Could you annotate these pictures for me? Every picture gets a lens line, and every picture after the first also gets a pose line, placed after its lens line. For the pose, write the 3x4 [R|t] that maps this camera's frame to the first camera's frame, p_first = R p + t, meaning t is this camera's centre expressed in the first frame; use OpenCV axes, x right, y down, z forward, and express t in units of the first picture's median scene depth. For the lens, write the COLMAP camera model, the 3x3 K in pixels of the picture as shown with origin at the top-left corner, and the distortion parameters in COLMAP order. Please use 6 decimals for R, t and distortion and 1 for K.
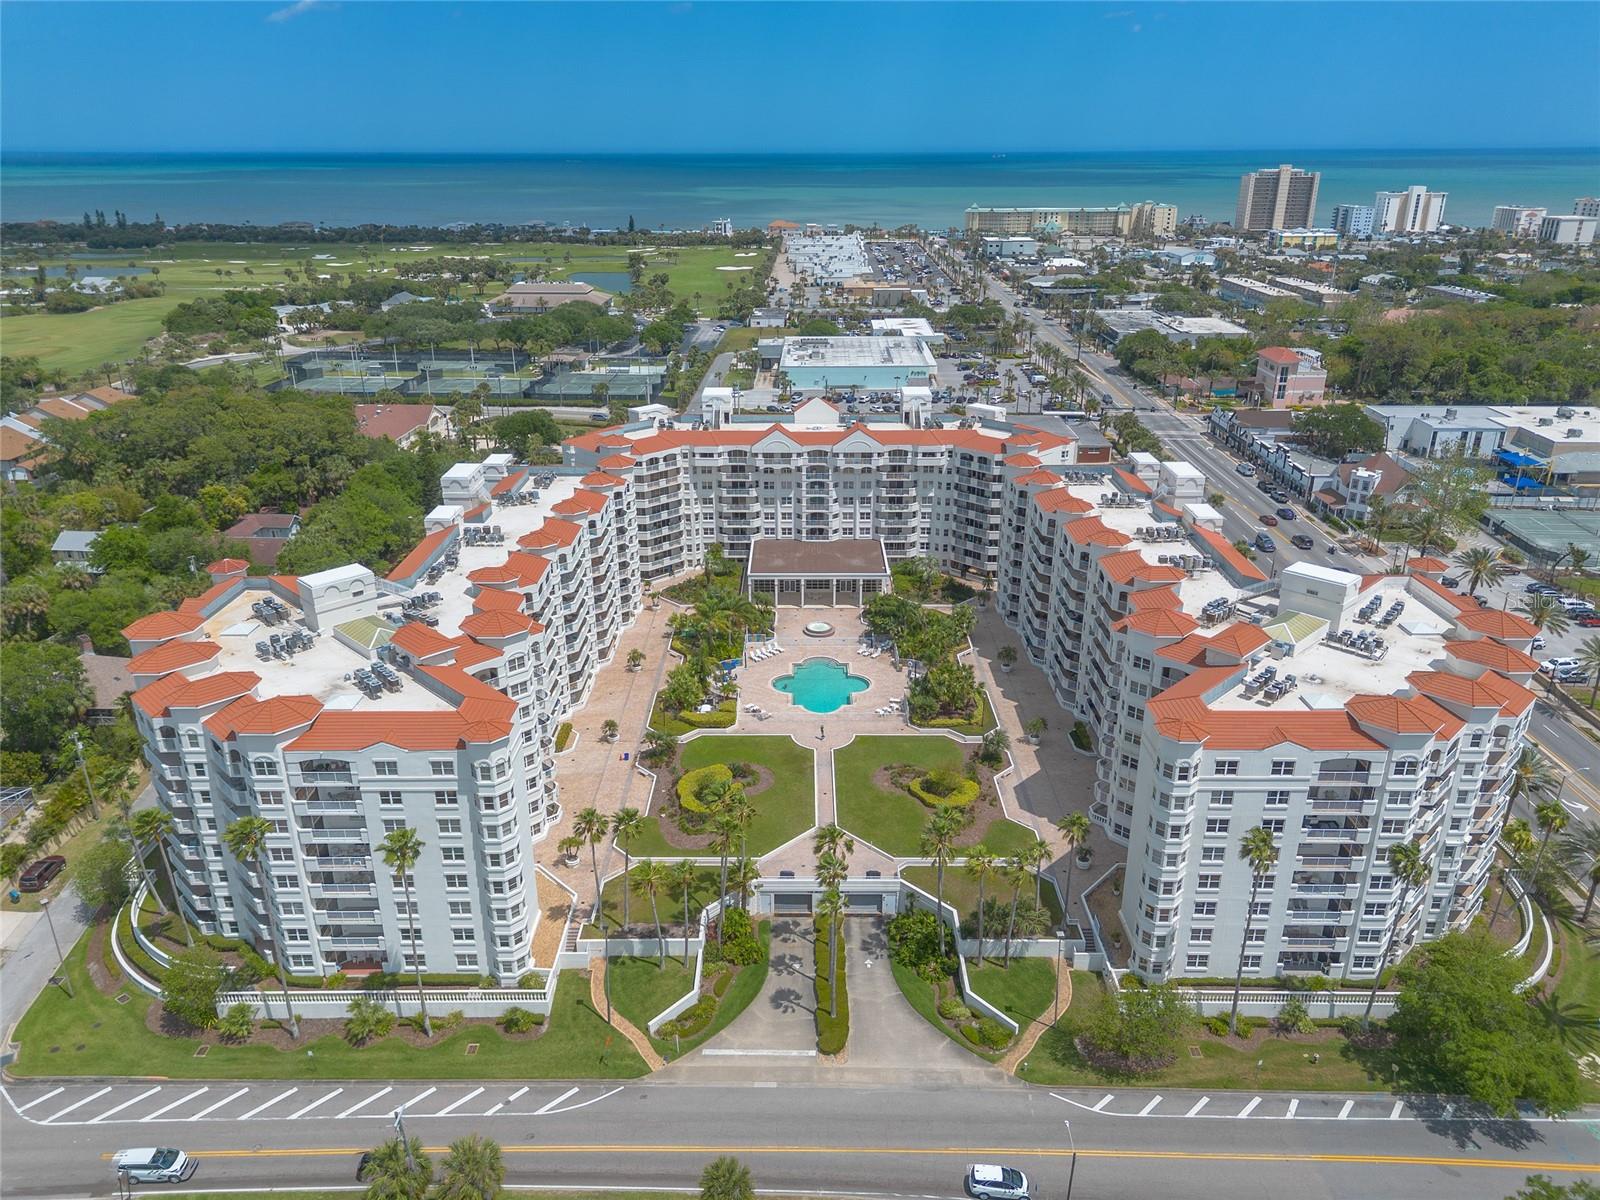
lens RADIAL K [[1136.1, 0, 792.7], [0, 1136.1, 602.3], [0, 0, 1]] dist [0.037908, -0.026161]
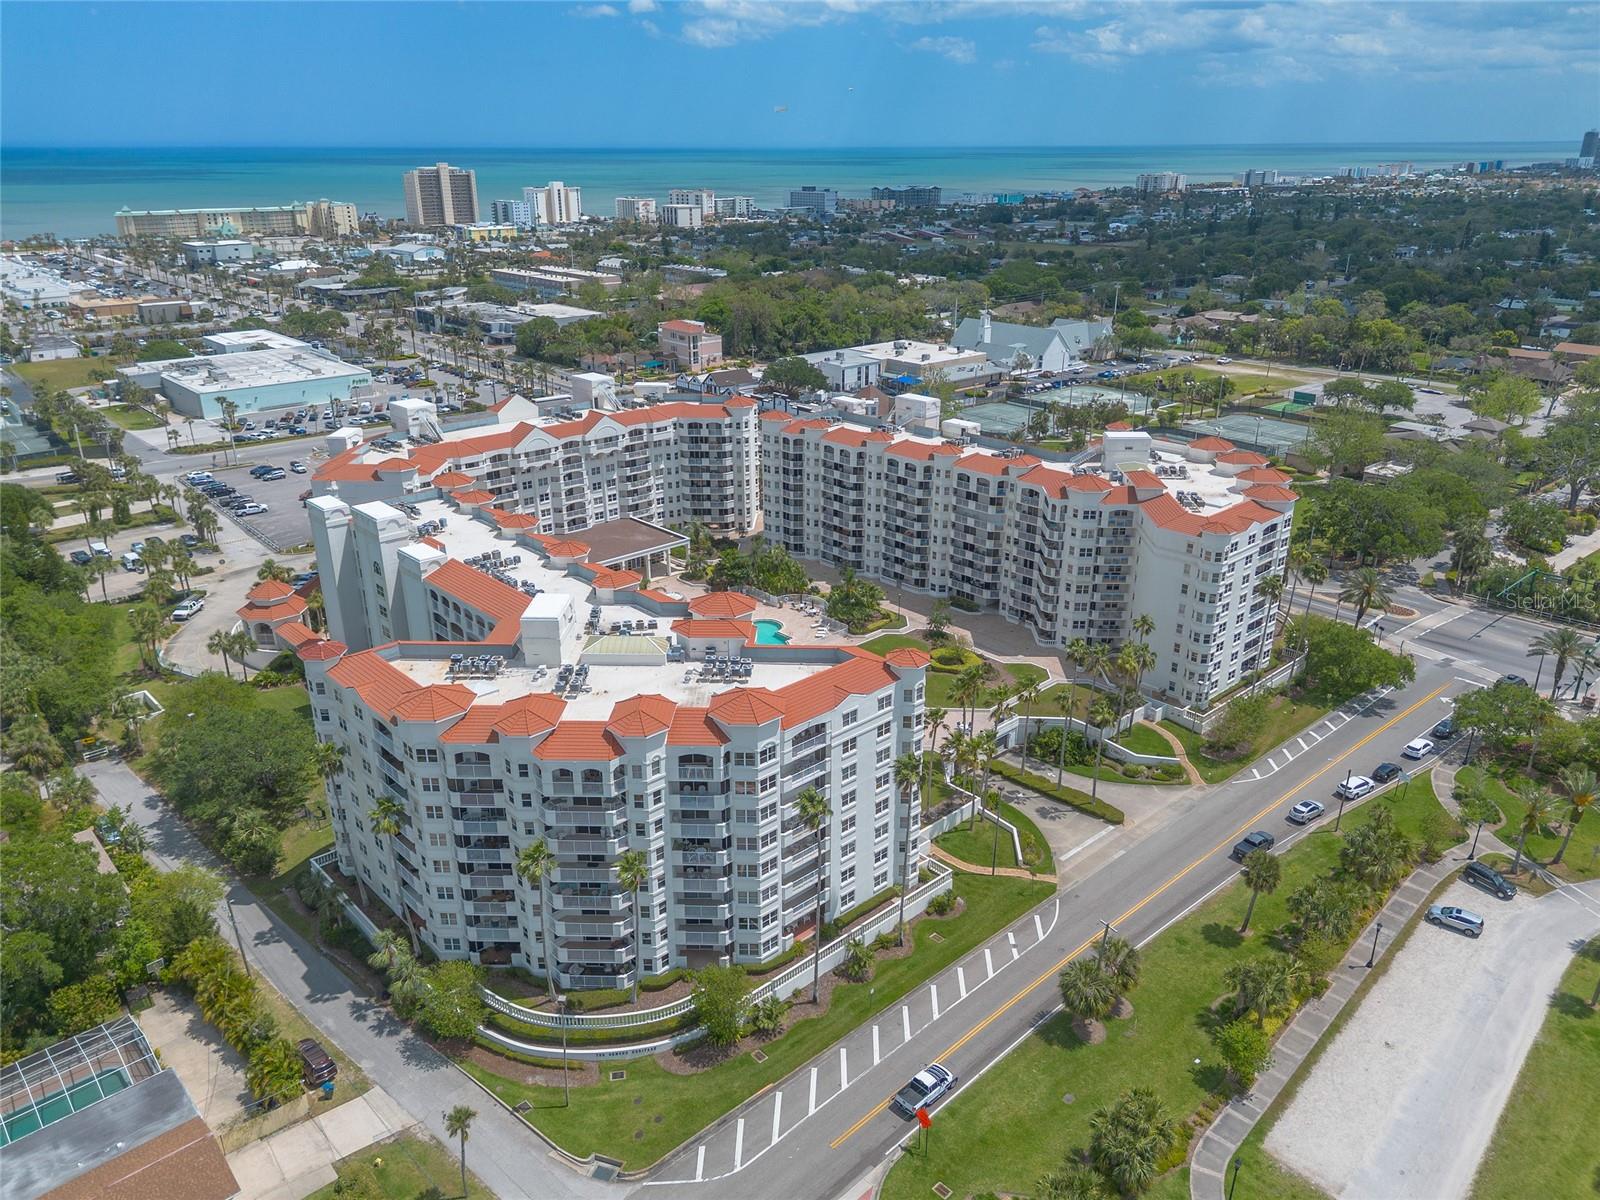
lens RADIAL K [[1136.1, 0, 837.3], [0, 1136.1, 589.3], [0, 0, 1]] dist [0.037908, -0.026161]
pose [[0.727951, -0.246676, 0.639717, -0.488006], [0.251677, 0.964041, 0.085346, -0.032807], [-0.637766, 0.098874, 0.763857, 0.078394]]
